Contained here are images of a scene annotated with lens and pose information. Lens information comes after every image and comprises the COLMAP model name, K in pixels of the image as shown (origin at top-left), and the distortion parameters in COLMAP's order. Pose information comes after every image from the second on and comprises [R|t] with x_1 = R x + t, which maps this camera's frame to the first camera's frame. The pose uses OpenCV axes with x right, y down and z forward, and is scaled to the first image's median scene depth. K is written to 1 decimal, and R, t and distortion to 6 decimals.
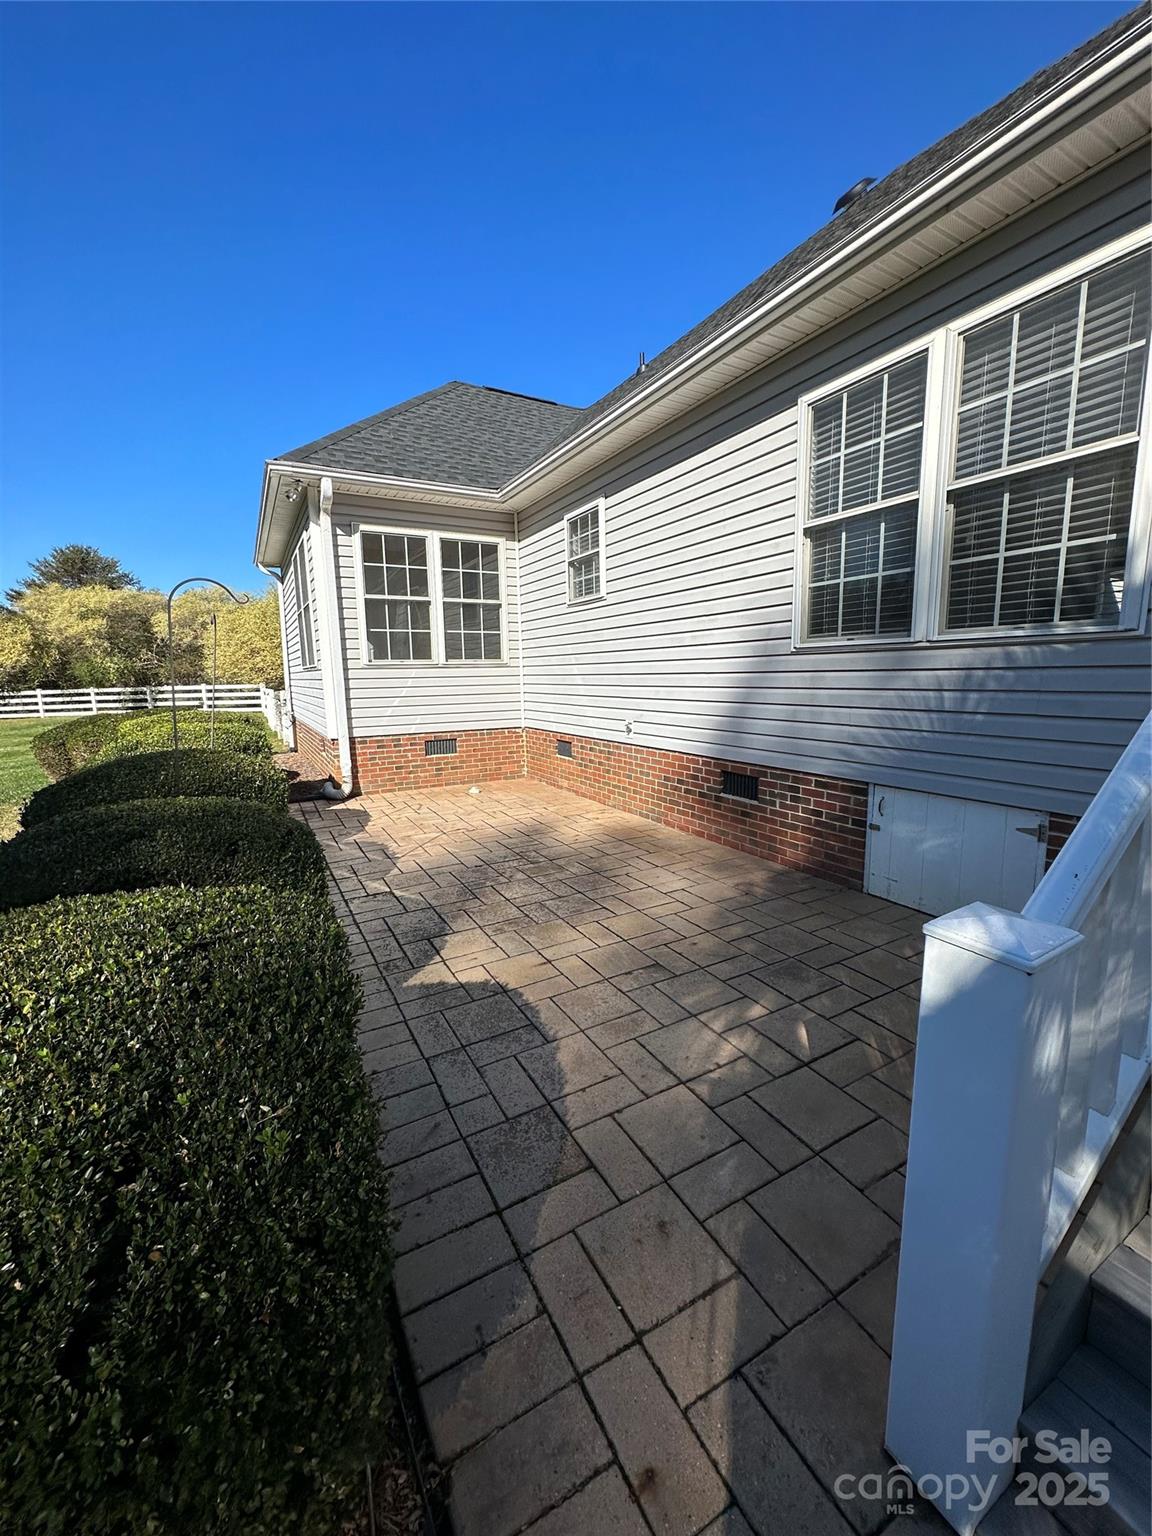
lens RADIAL K [[608.5, 0, 575.2], [0, 608.5, 767.1], [0, 0, 1]] dist [-0.003789, 0.000687]
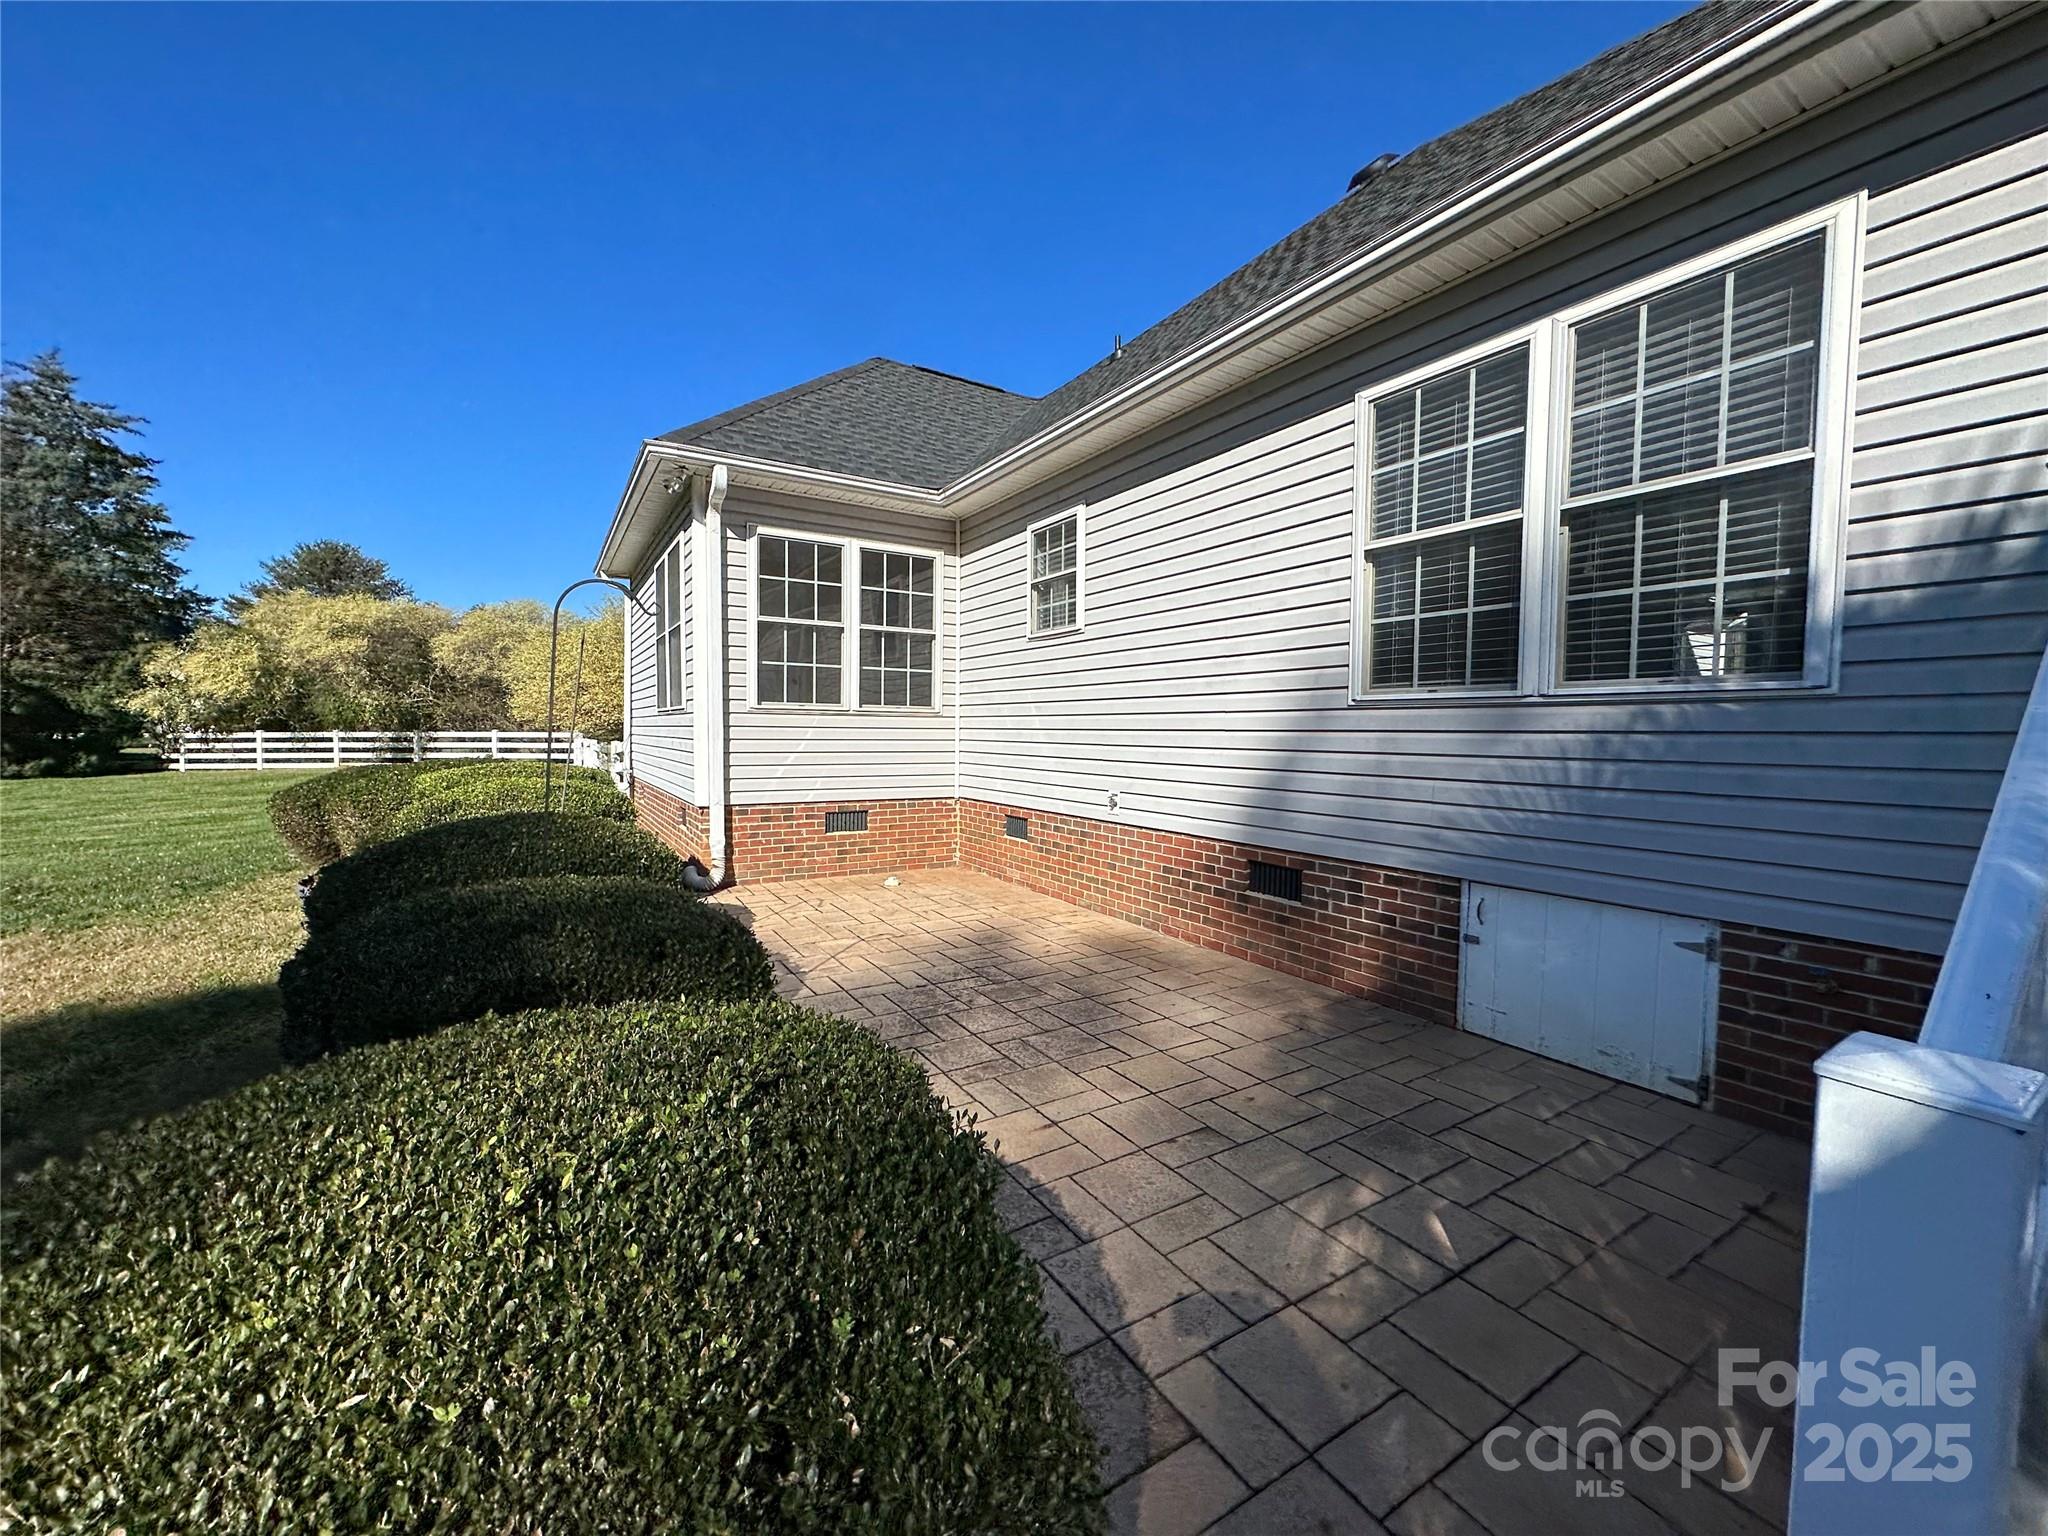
lens RADIAL K [[811.3, 0, 1028.9], [0, 811.3, 767.0], [0, 0, 1]] dist [-0.003789, 0.000687]
pose [[0.998513, 0.026685, 0.047530, -0.100188], [-0.021323, 0.993708, -0.109950, 0.009323], [-0.050165, 0.108773, 0.992800, 0.014574]]
